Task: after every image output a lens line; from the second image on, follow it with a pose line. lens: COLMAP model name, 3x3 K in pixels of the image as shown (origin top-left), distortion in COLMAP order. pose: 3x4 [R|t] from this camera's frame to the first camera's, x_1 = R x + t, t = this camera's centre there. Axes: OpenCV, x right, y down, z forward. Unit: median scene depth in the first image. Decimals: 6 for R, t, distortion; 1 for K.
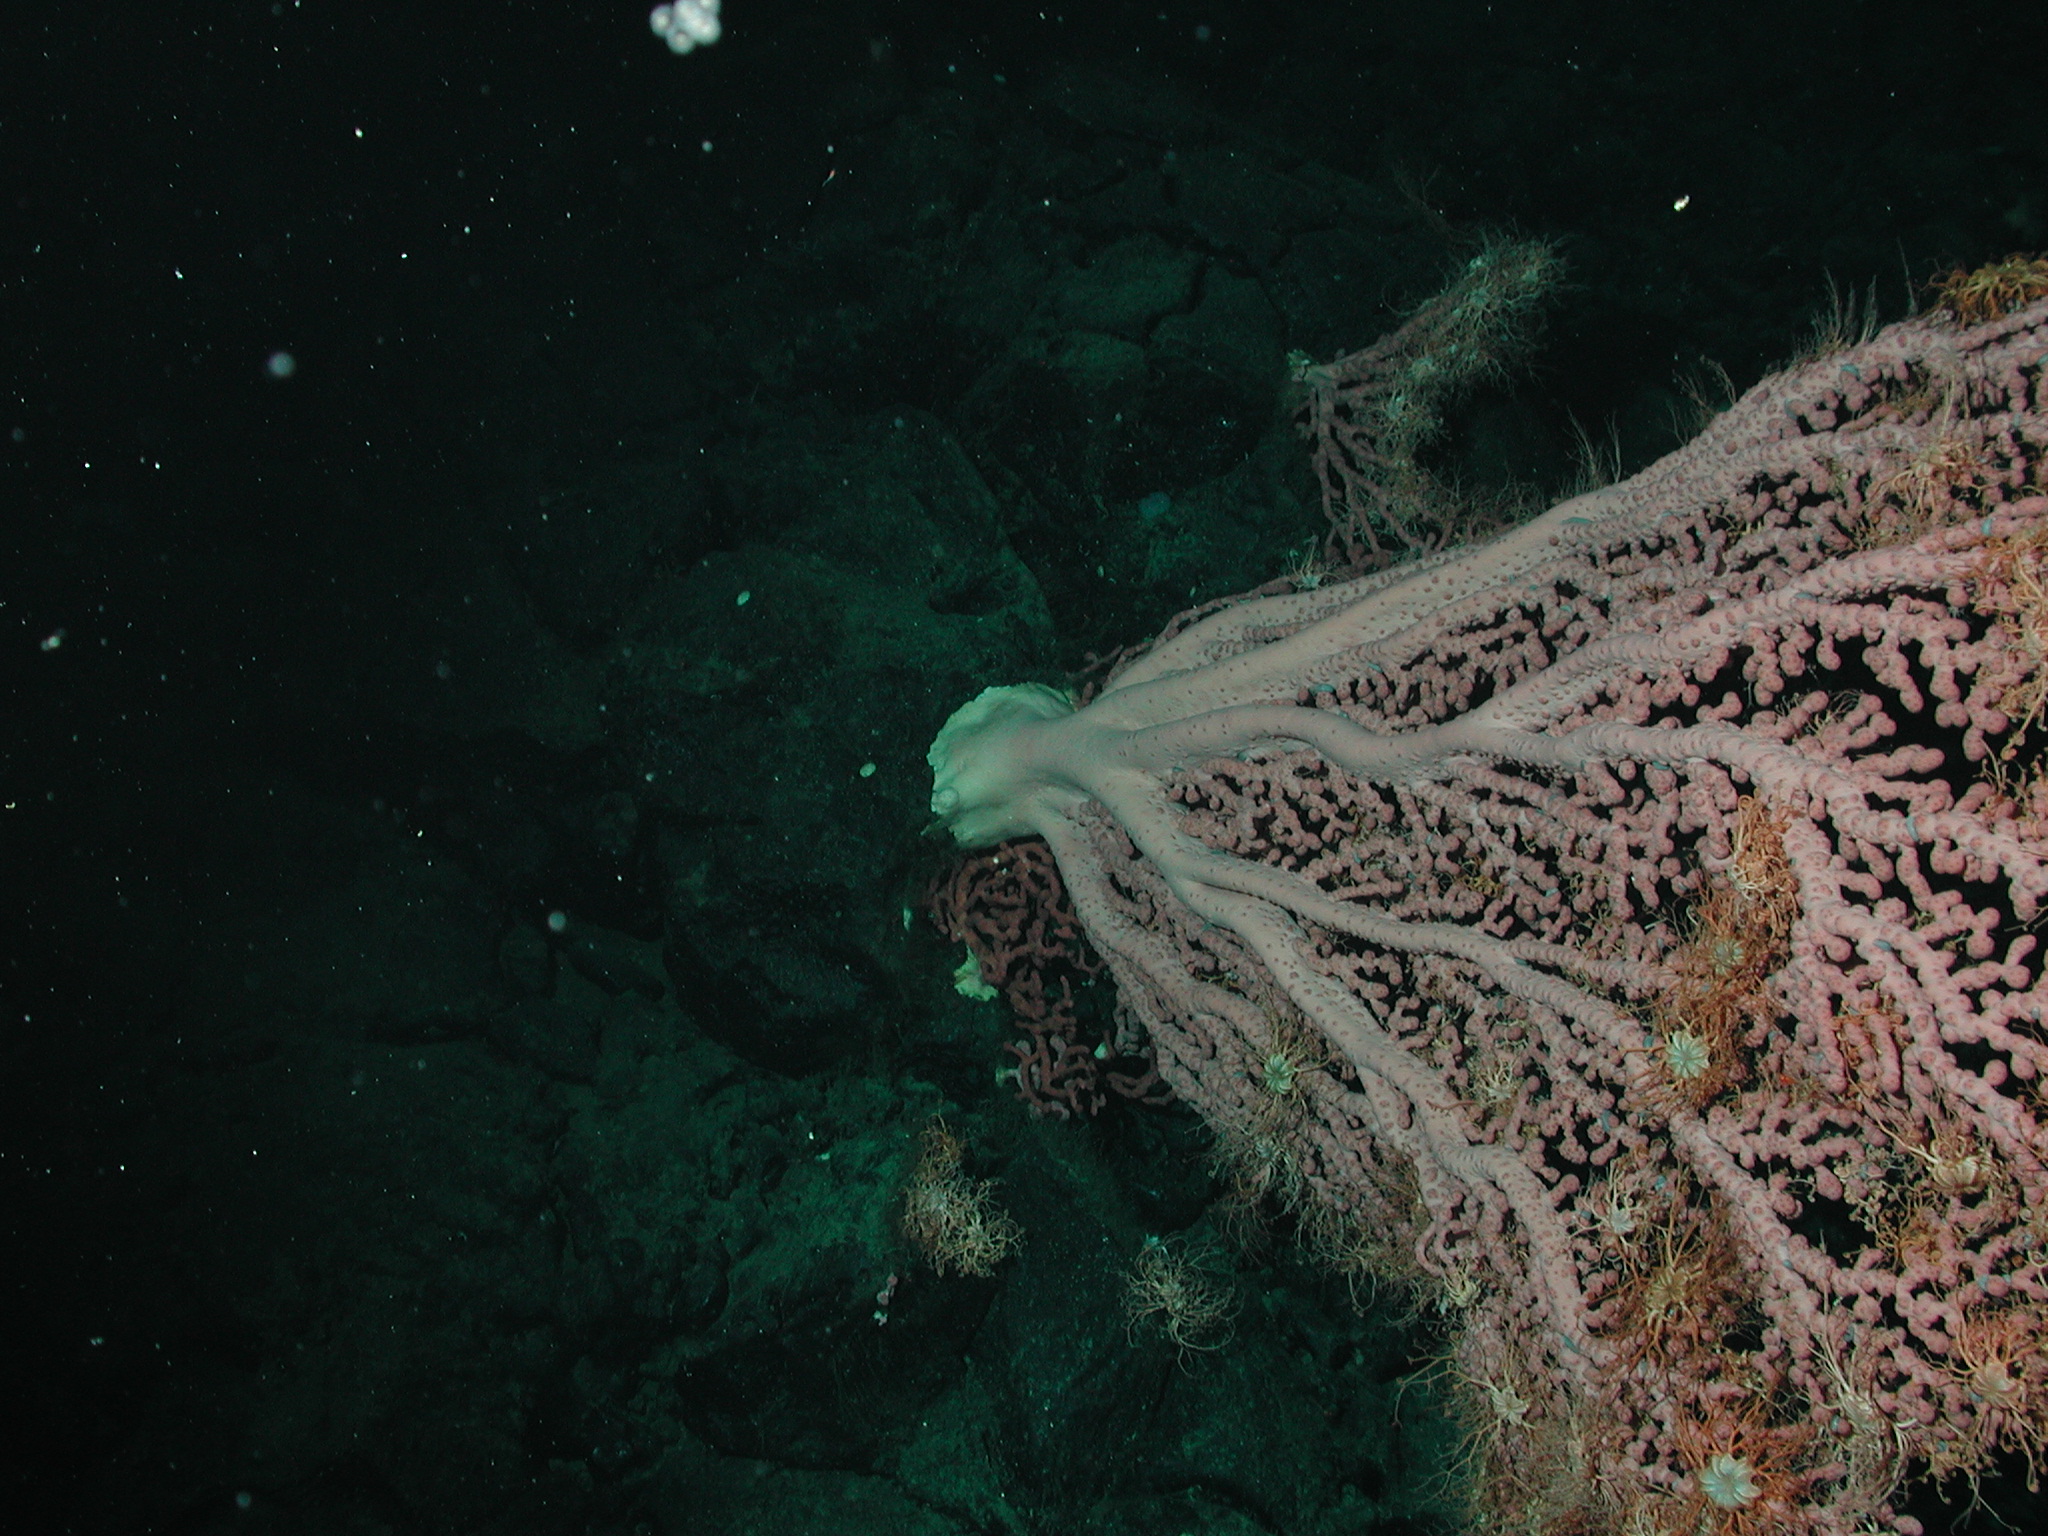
lens RADIAL K [[2283.9, 0, 1020.5], [0, 2283.9, 772.0], [0, 0, 1]] dist [-0.057739, 0.000000]
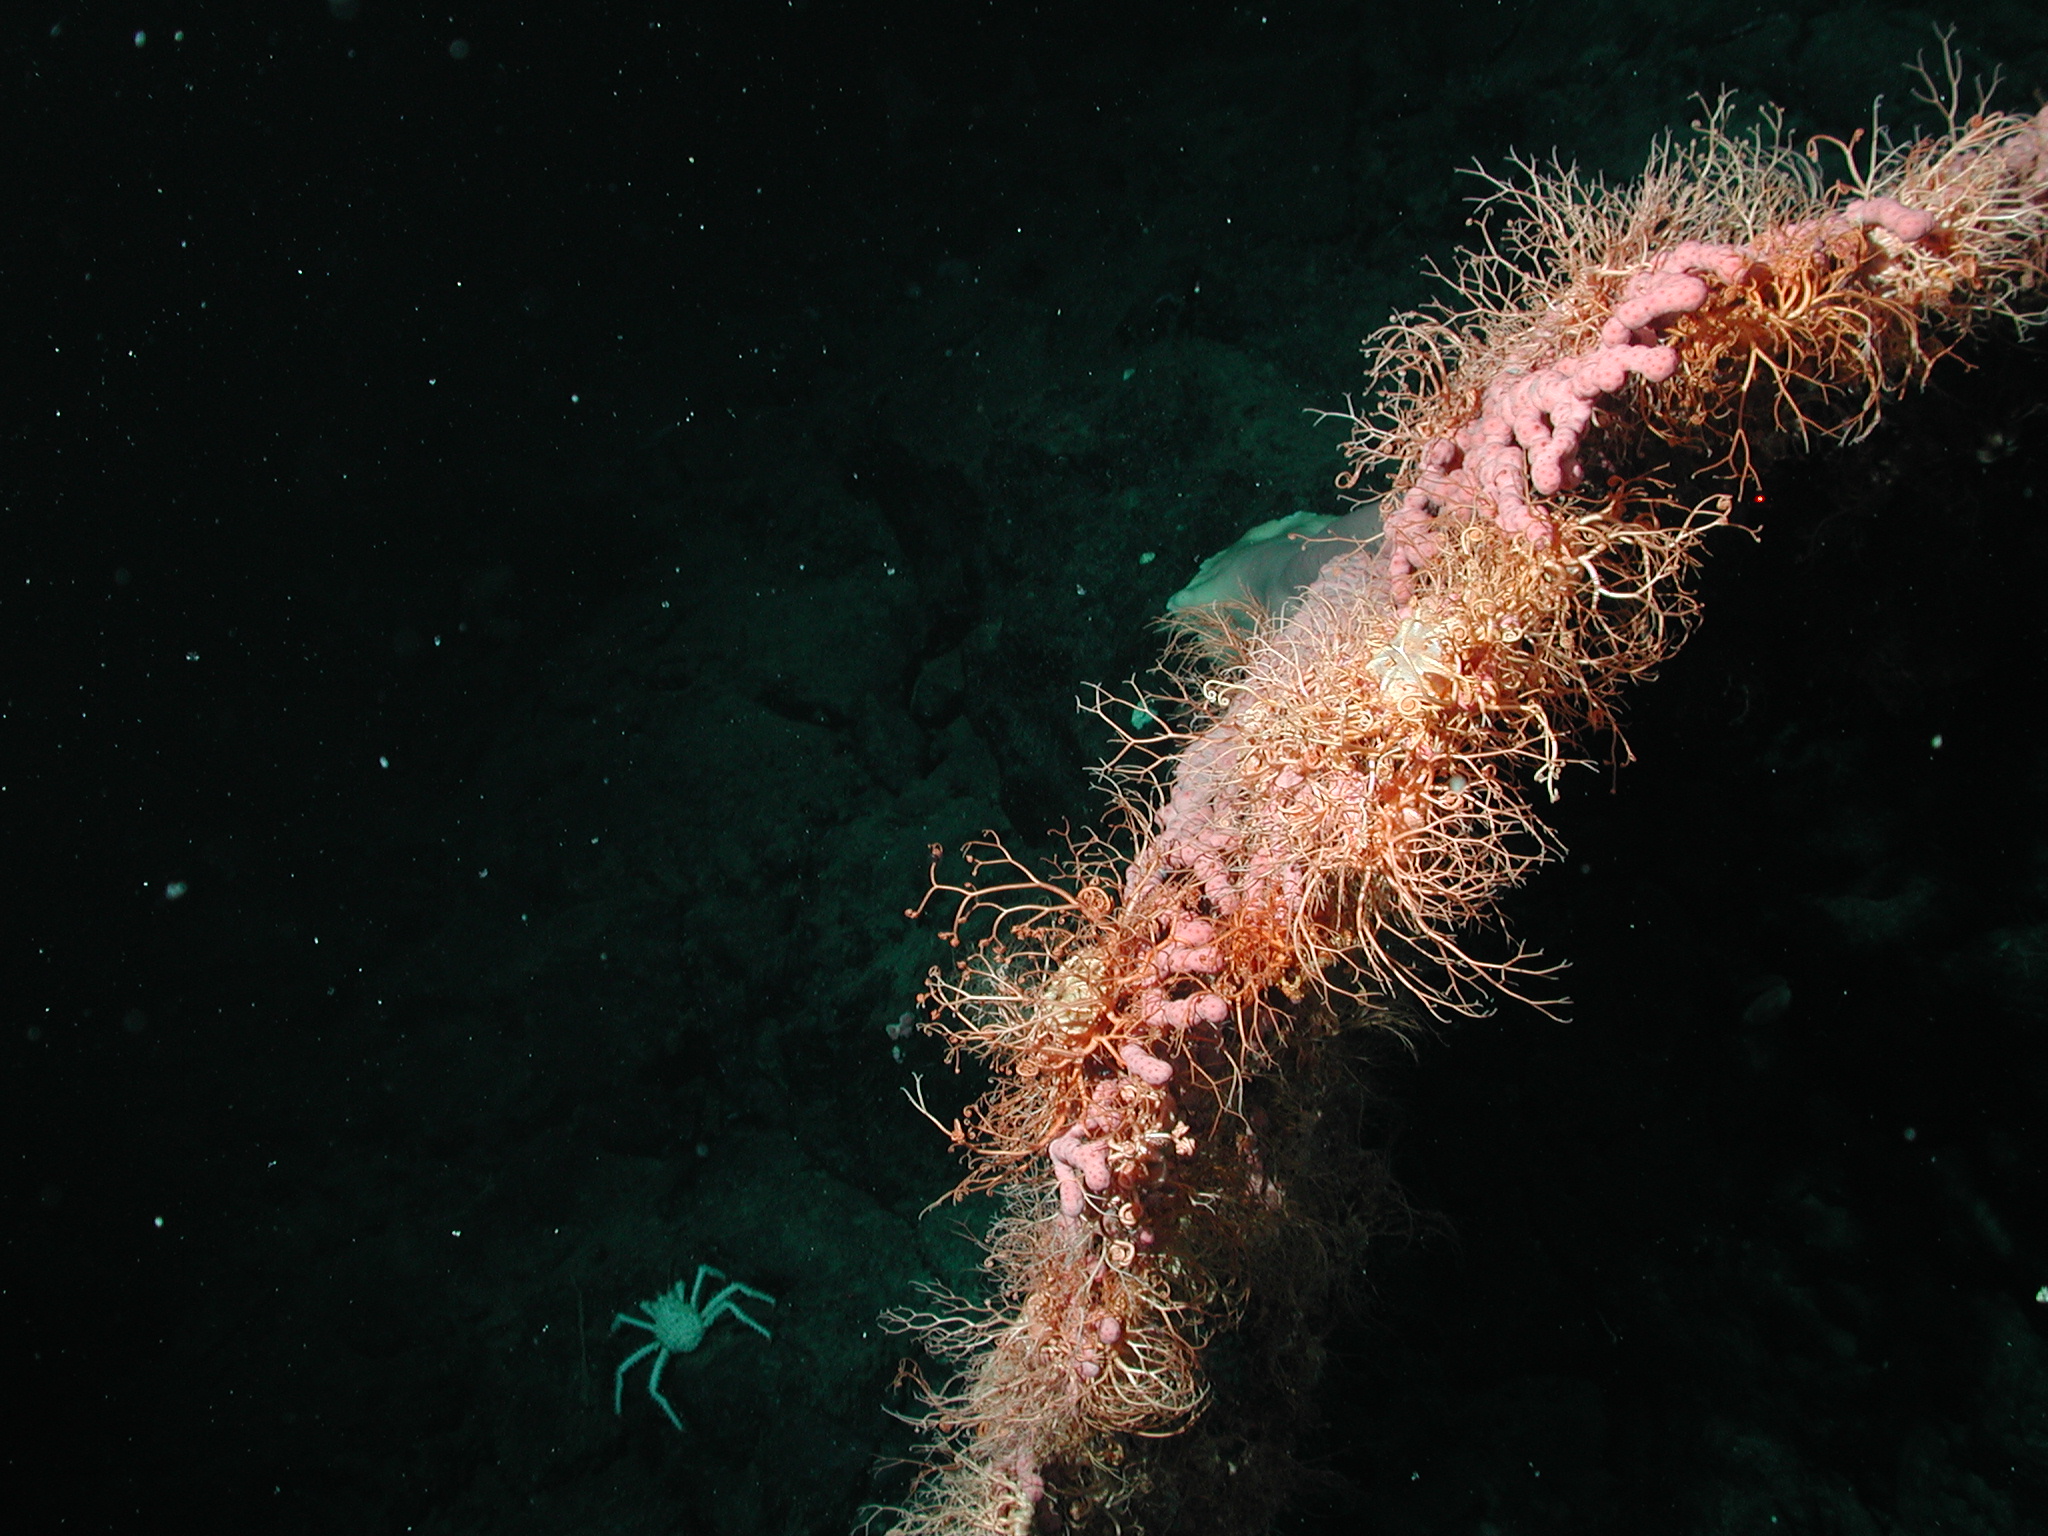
lens RADIAL K [[2283.9, 0, 1020.5], [0, 2283.9, 753.9], [0, 0, 1]] dist [-0.057739, 0.000000]
pose [[0.749968, 0.276045, -0.601121, 0.597494], [-0.278086, 0.956128, 0.092125, 0.004701], [0.600180, 0.098073, 0.793830, 0.237414]]
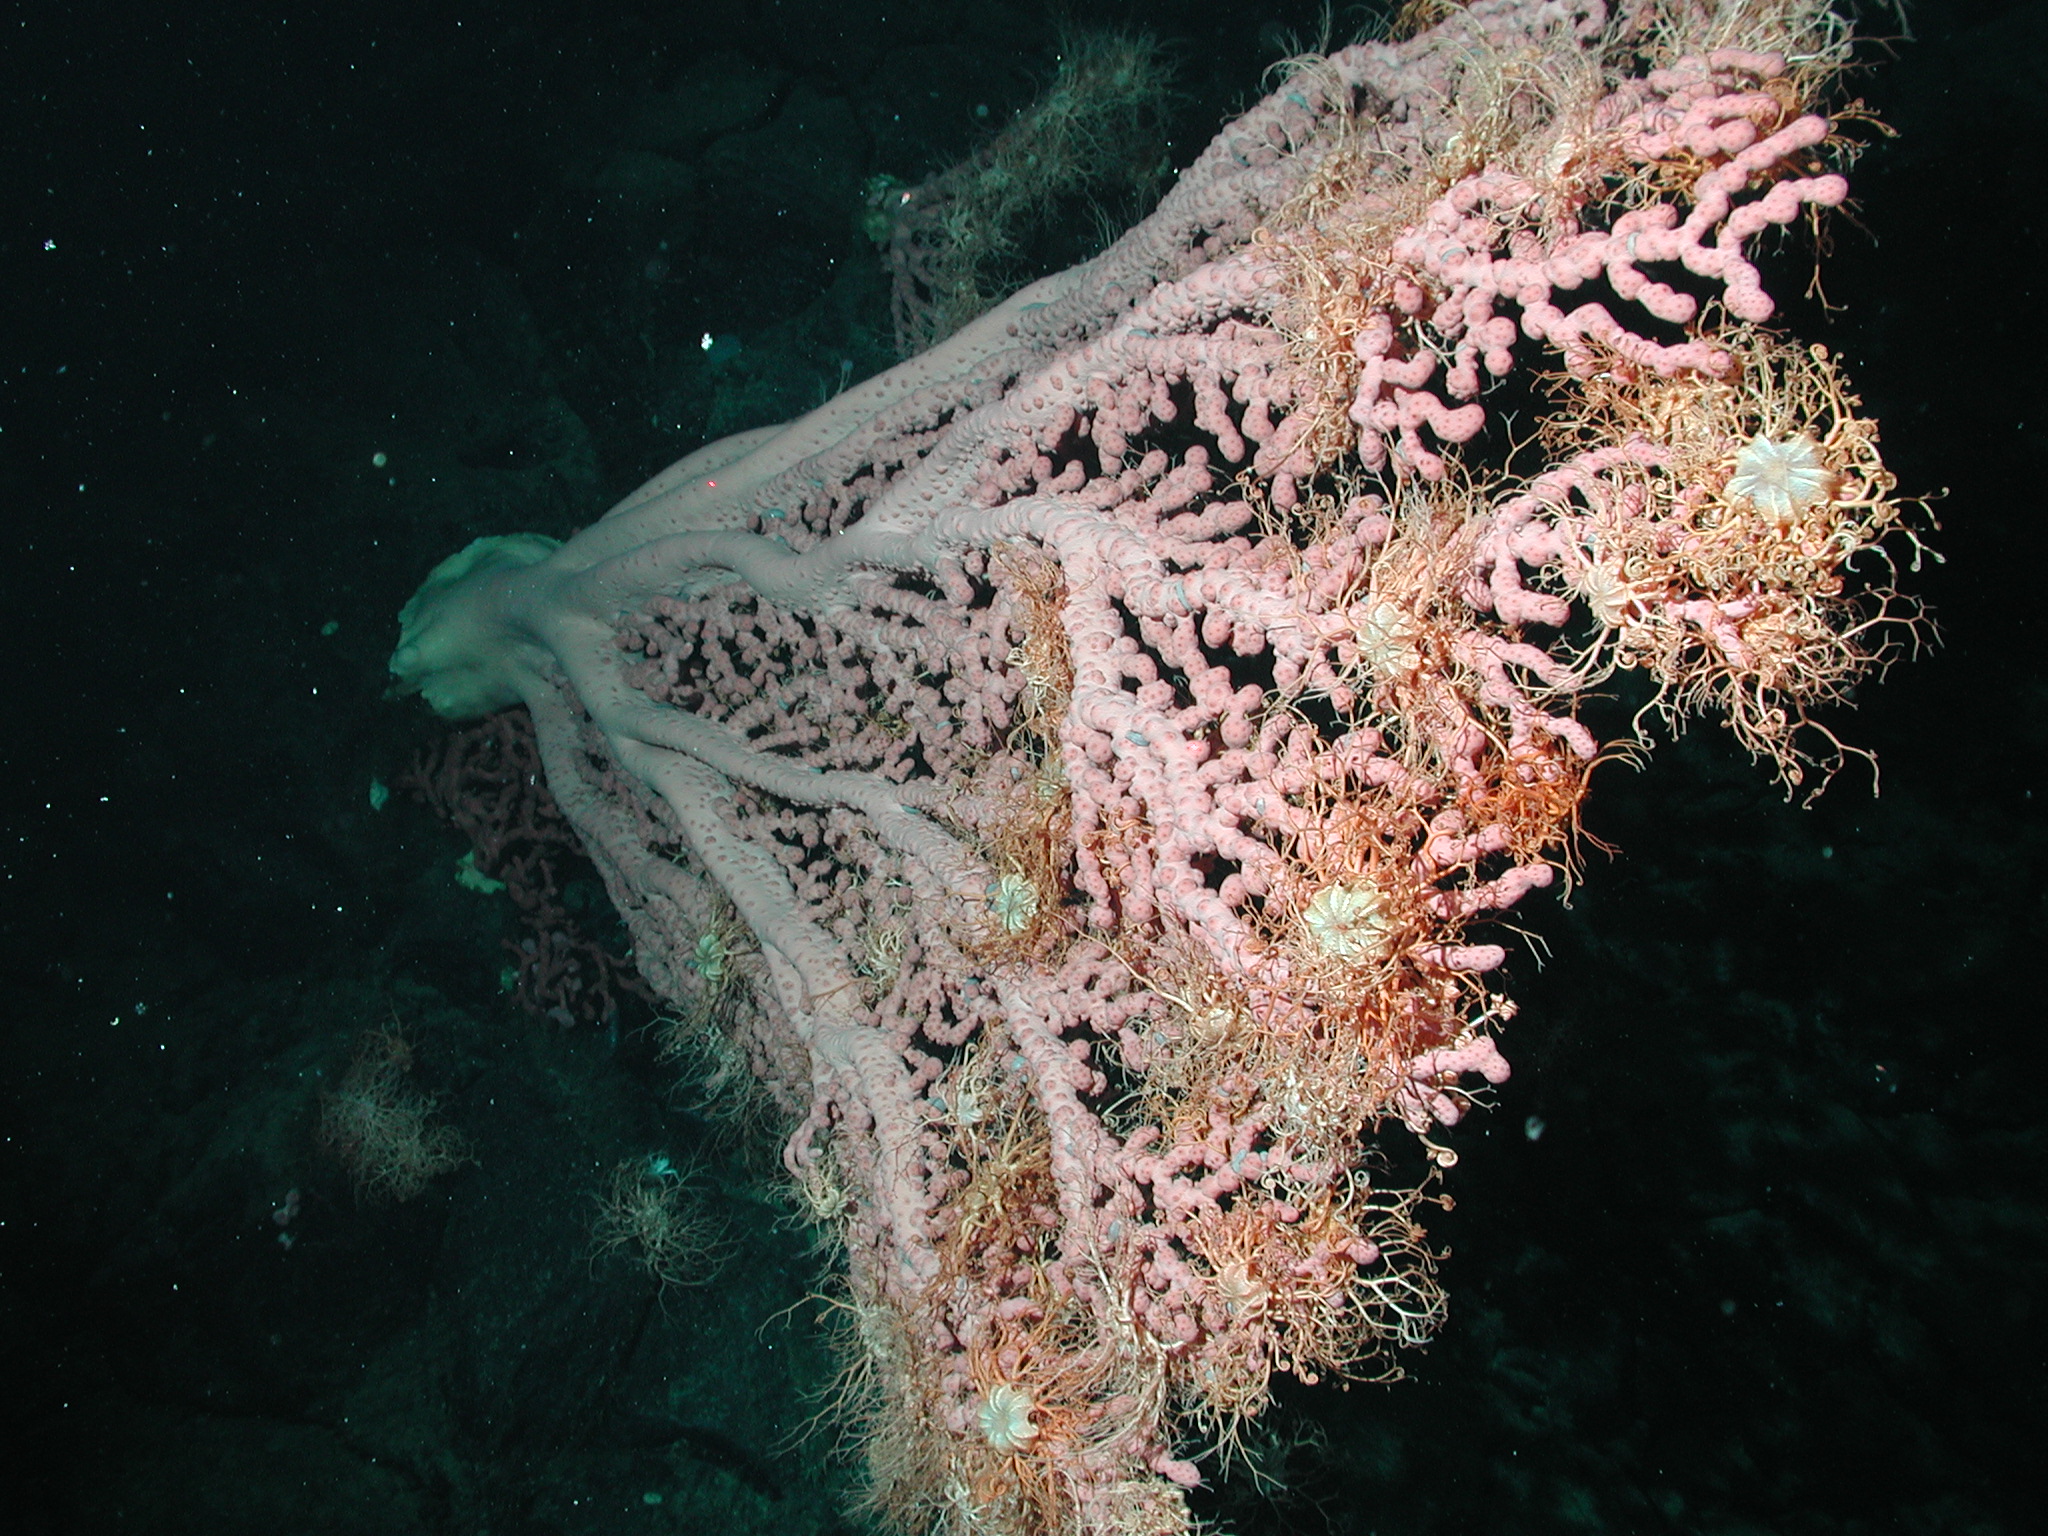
lens RADIAL K [[2283.9, 0, 1028.7], [0, 2283.9, 777.8], [0, 0, 1]] dist [-0.057739, 0.000000]
pose [[0.999898, -0.002038, -0.014140, 0.257828], [0.002122, 0.999980, 0.005904, 0.062406], [0.014128, -0.005934, 0.999883, 0.147170]]
